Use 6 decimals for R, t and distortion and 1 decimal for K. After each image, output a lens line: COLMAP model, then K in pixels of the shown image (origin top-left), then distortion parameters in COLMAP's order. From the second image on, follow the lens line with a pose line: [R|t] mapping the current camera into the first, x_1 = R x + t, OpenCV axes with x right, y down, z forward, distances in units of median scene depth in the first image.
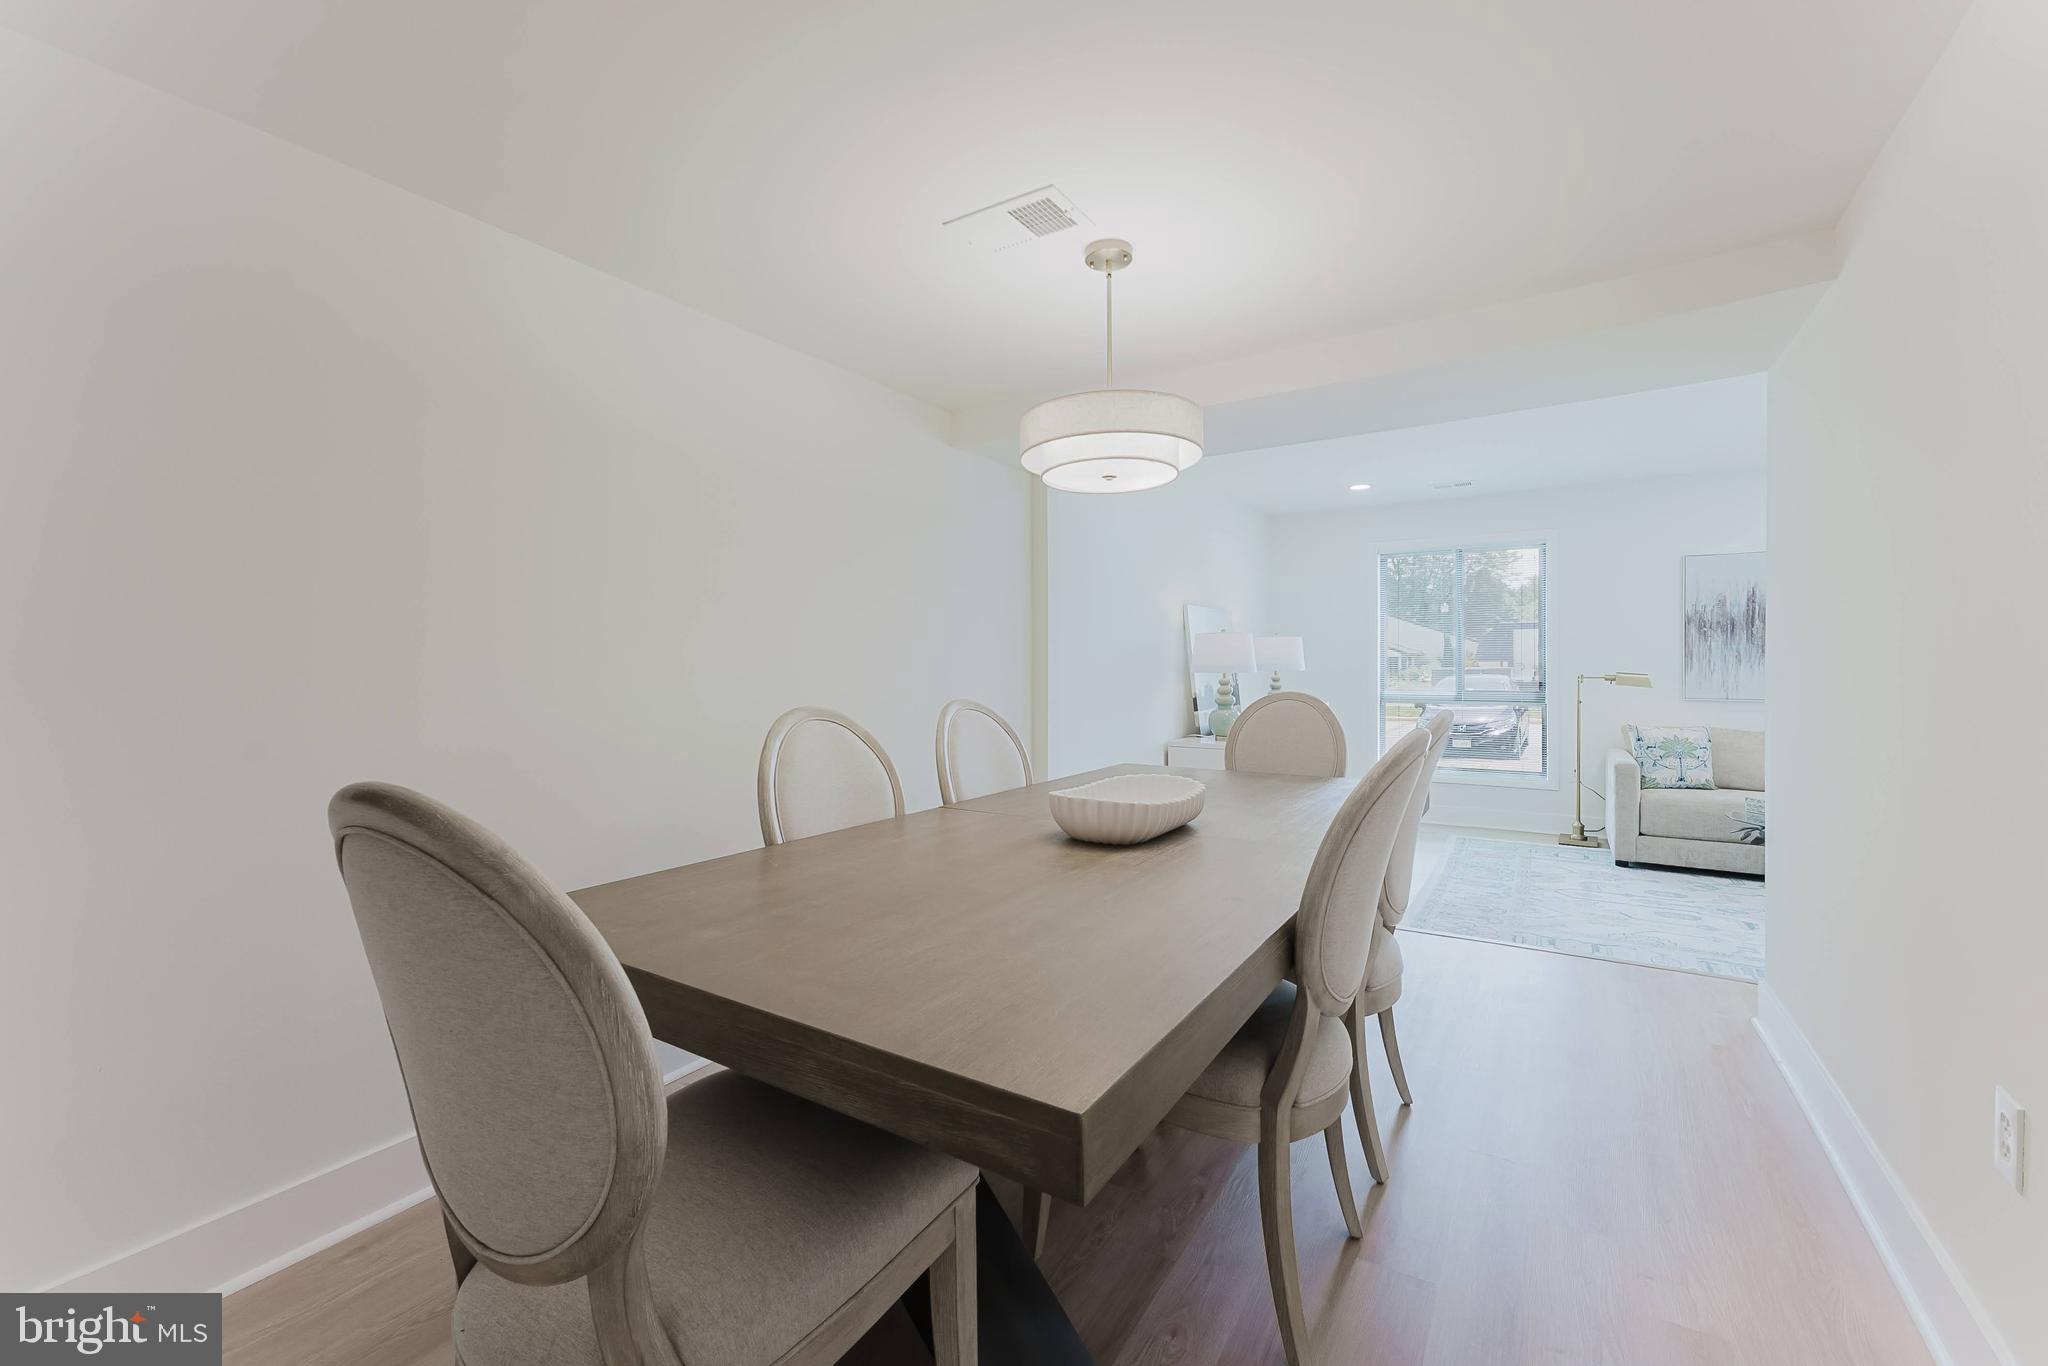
lens RADIAL K [[832.7, 0, 1024.0], [0, 832.7, 683.0], [0, 0, 1]] dist [-0.000372, 0.000017]
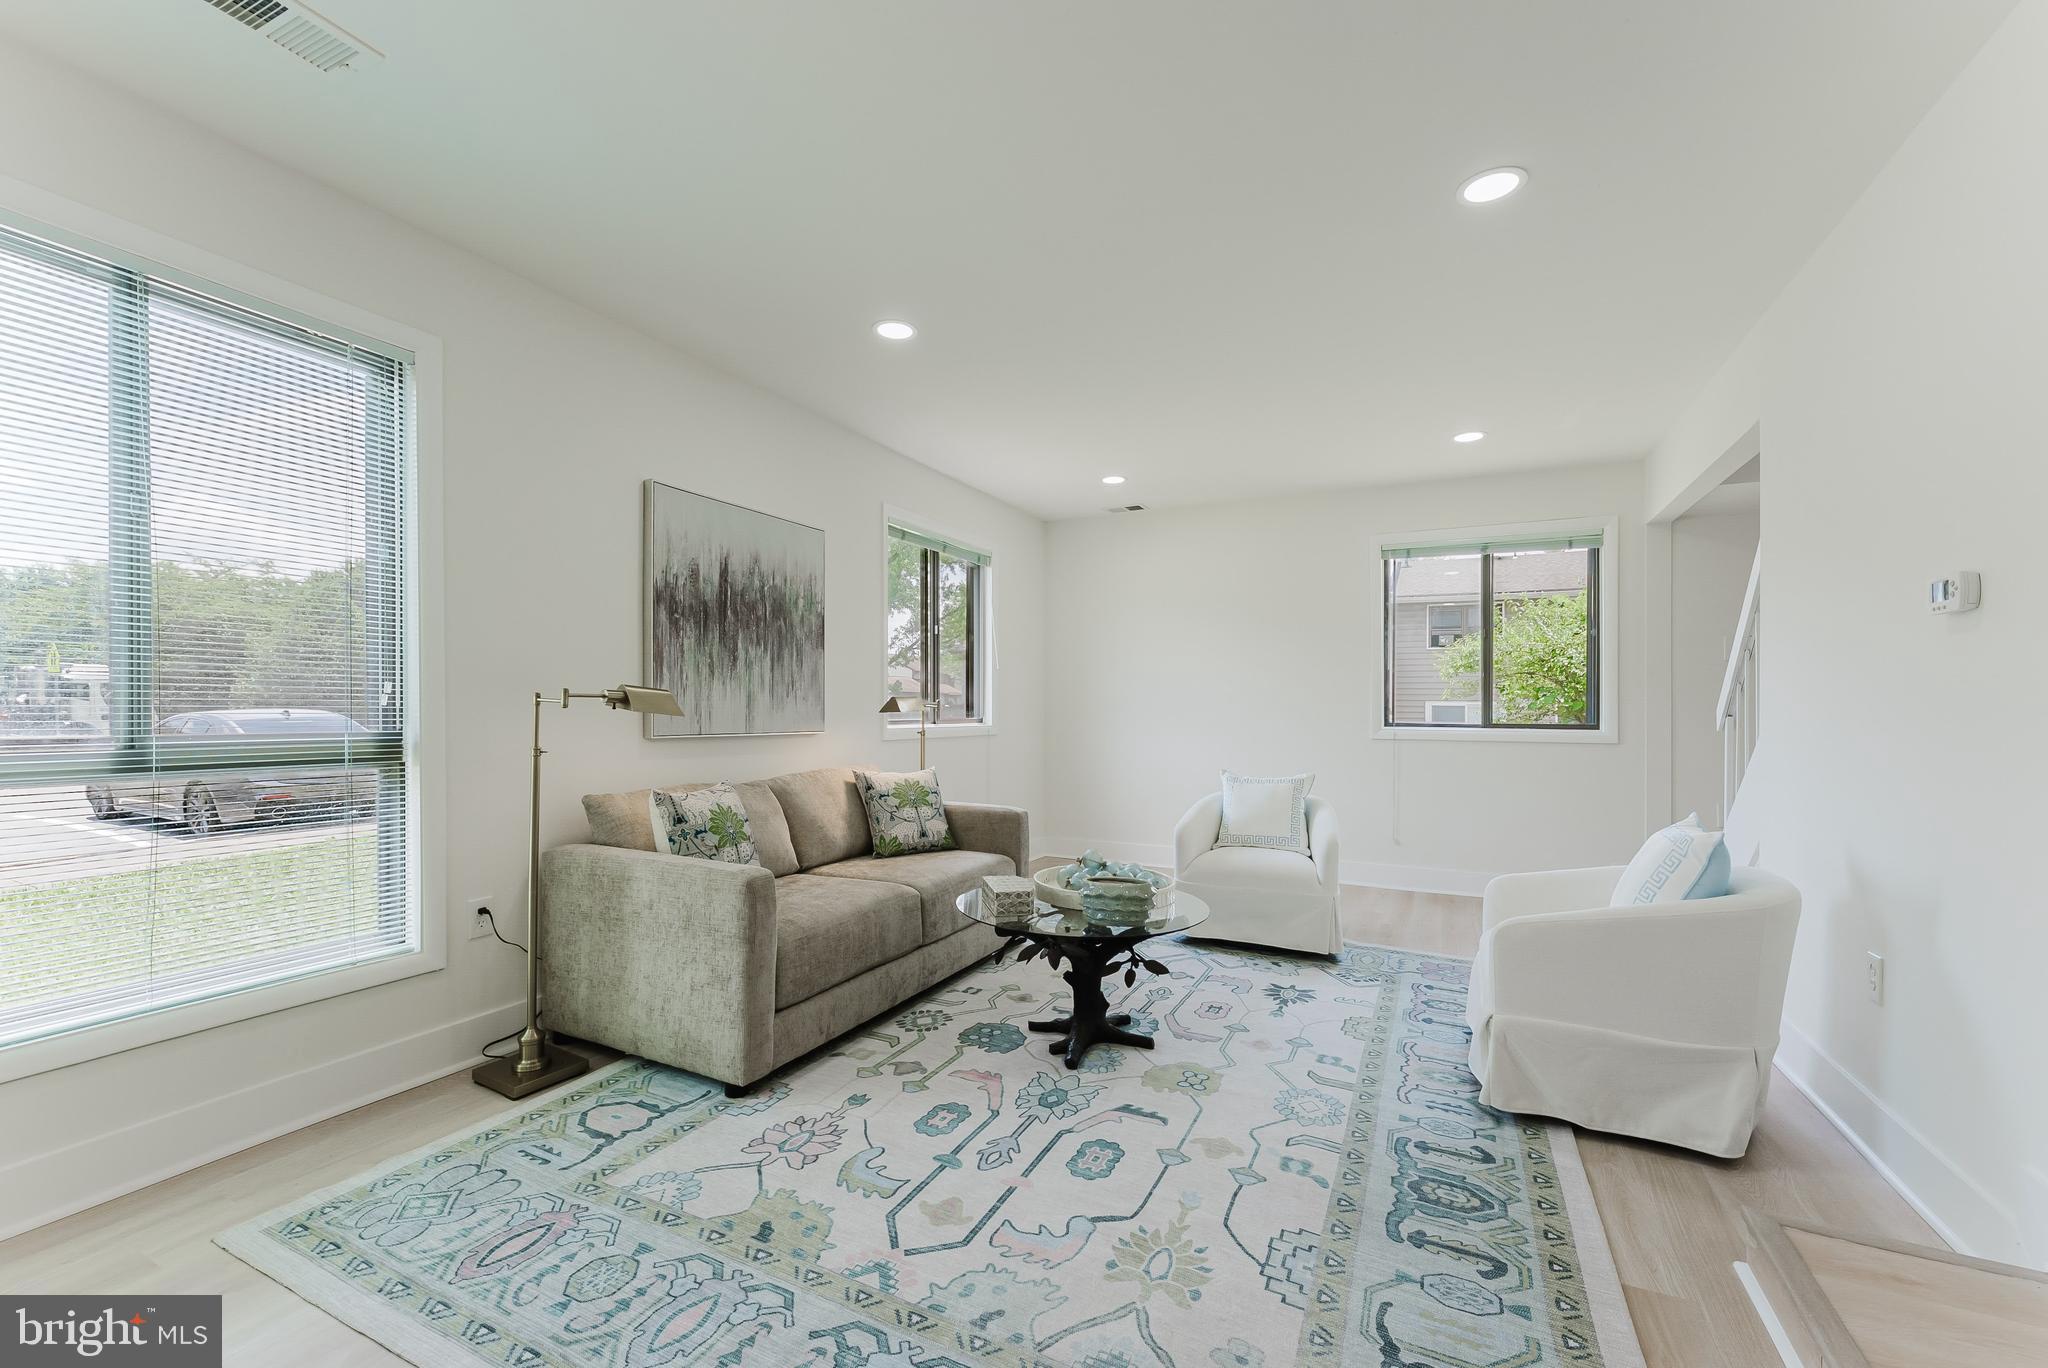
lens RADIAL K [[827.3, 0, 1033.4], [0, 827.3, 686.2], [0, 0, 1]] dist [-0.000885, -0.000056]
pose [[-0.110715, 0.028995, 0.993429, 0.215947], [0.019773, 0.999441, -0.026967, 0.005646], [-0.993655, 0.016657, -0.111226, 0.823798]]
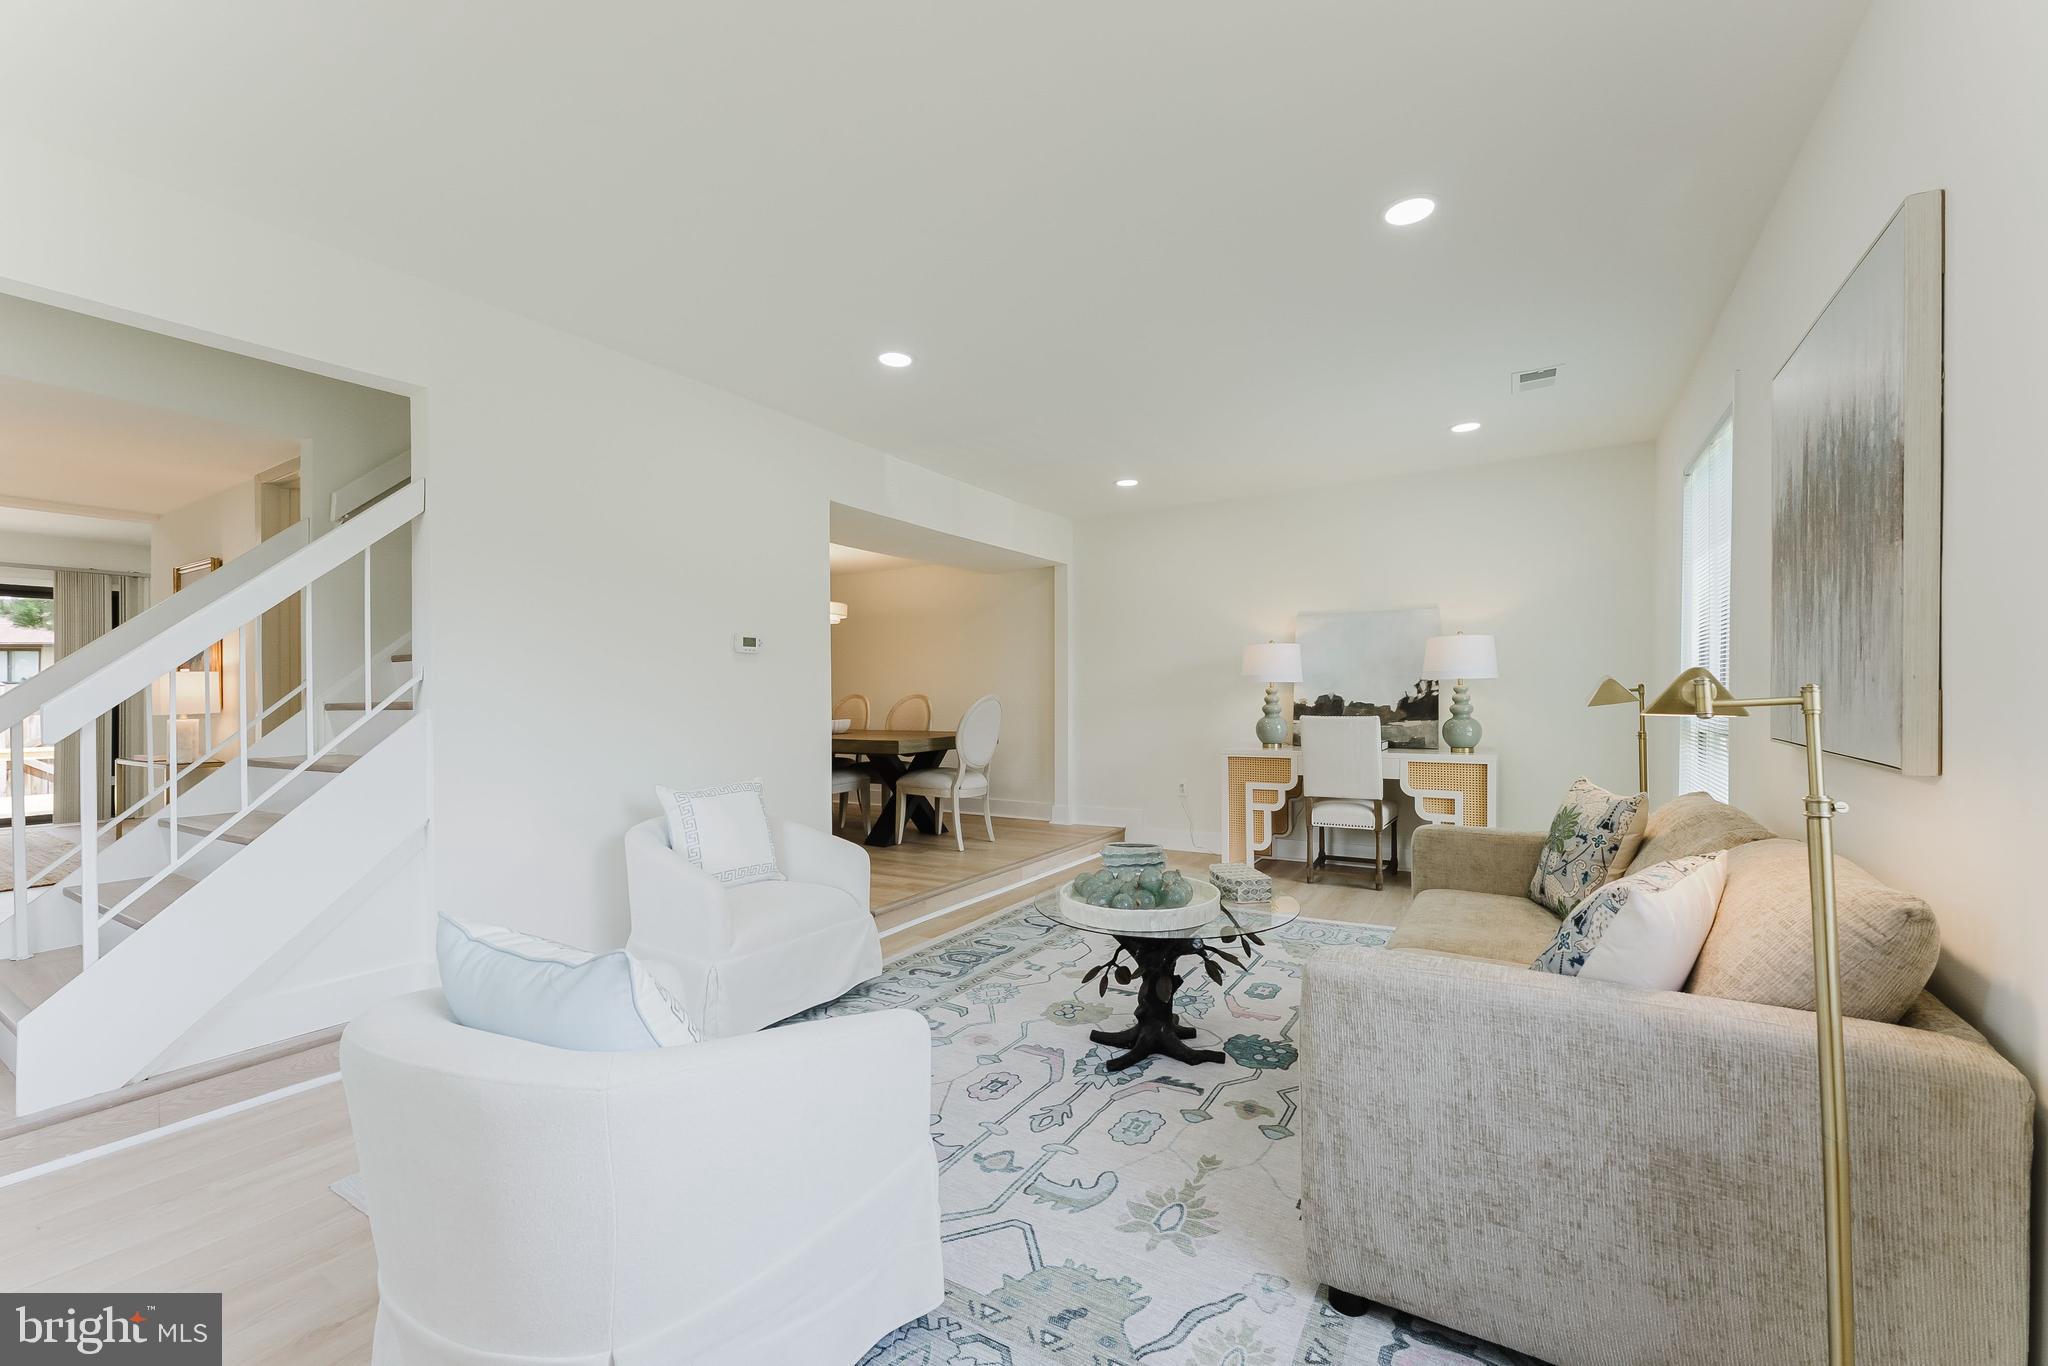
lens RADIAL K [[824.5, 0, 1025.4], [0, 824.5, 697.3], [0, 0, 1]] dist [-0.000712, -0.000098]
pose [[0.009616, 0.010776, -0.999896, 1.209497], [-0.015612, 0.999822, 0.010625, 0.000409], [0.999832, 0.015508, 0.009782, 0.651328]]
